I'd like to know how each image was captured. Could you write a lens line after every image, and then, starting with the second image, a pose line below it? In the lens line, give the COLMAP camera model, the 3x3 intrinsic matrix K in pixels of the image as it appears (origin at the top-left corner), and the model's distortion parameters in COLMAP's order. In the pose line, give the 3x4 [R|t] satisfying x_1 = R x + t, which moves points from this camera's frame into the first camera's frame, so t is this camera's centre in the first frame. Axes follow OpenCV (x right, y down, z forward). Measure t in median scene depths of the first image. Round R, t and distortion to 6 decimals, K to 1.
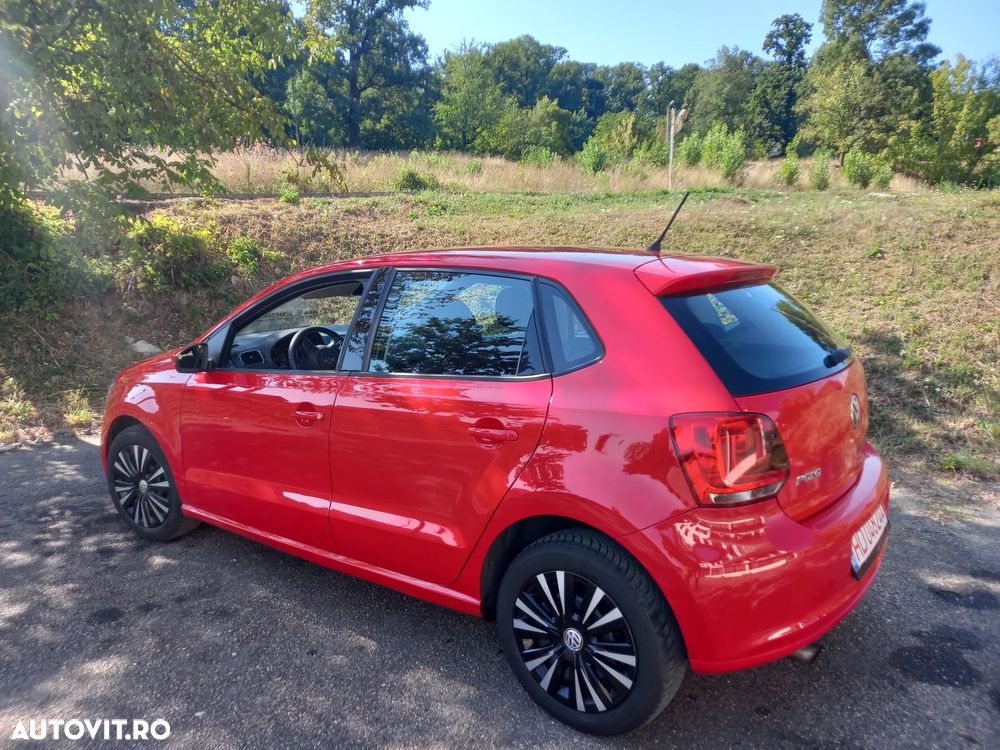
lens RADIAL K [[736.0, 0, 497.9], [0, 736.0, 384.3], [0, 0, 1]] dist [0.026803, -0.016018]
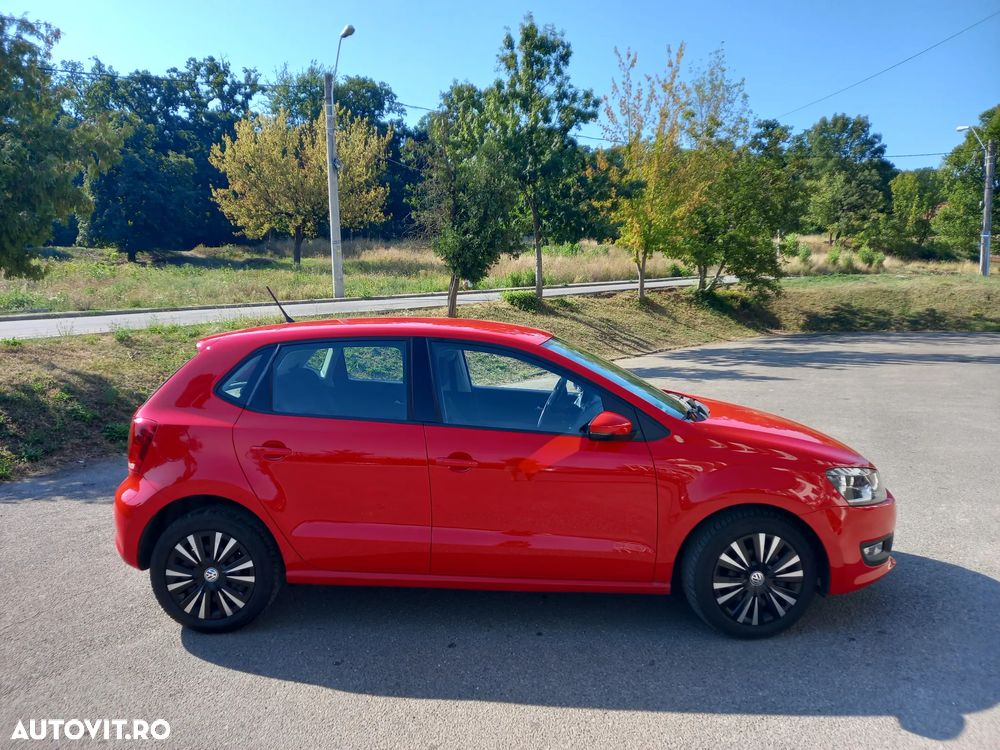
lens RADIAL K [[736.0, 0, 495.3], [0, 736.0, 379.0], [0, 0, 1]] dist [0.026803, -0.016018]
pose [[0.998728, -0.017593, 0.047258, -0.266538], [0.021423, 0.996419, -0.081789, 0.074047], [-0.045649, 0.082698, 0.995529, -0.385372]]
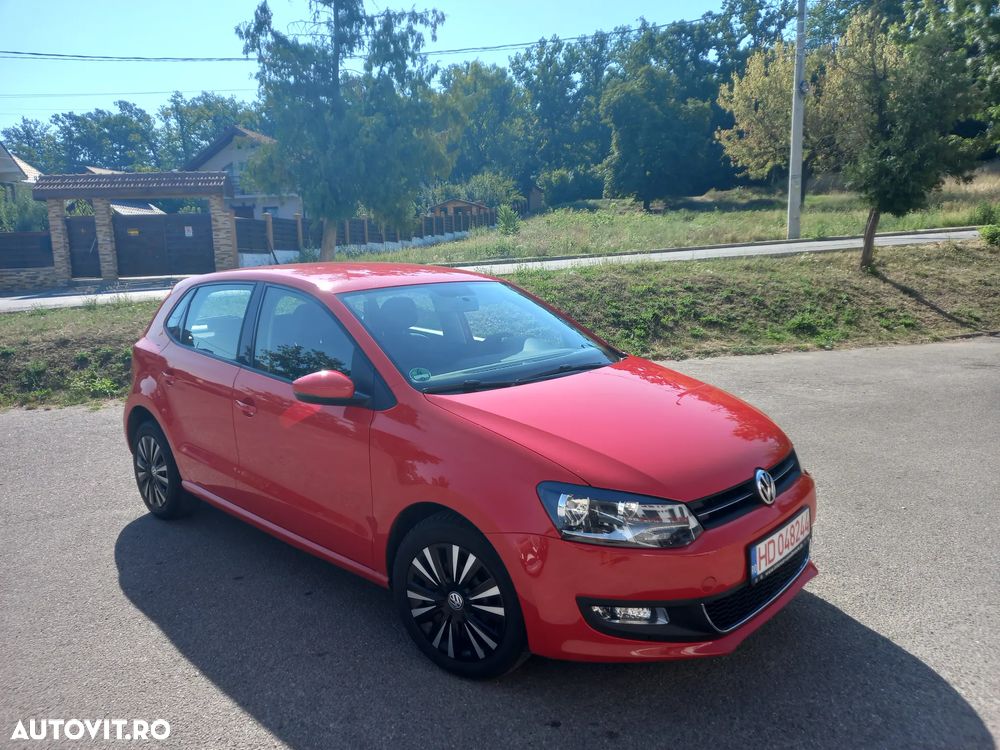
lens RADIAL K [[736.0, 0, 493.0], [0, 736.0, 381.7], [0, 0, 1]] dist [0.026803, -0.016018]
pose [[0.790672, 0.083209, -0.606559, -0.216717], [-0.088711, 0.995837, 0.020973, 0.070925], [0.605779, 0.037226, 0.794762, -0.362738]]
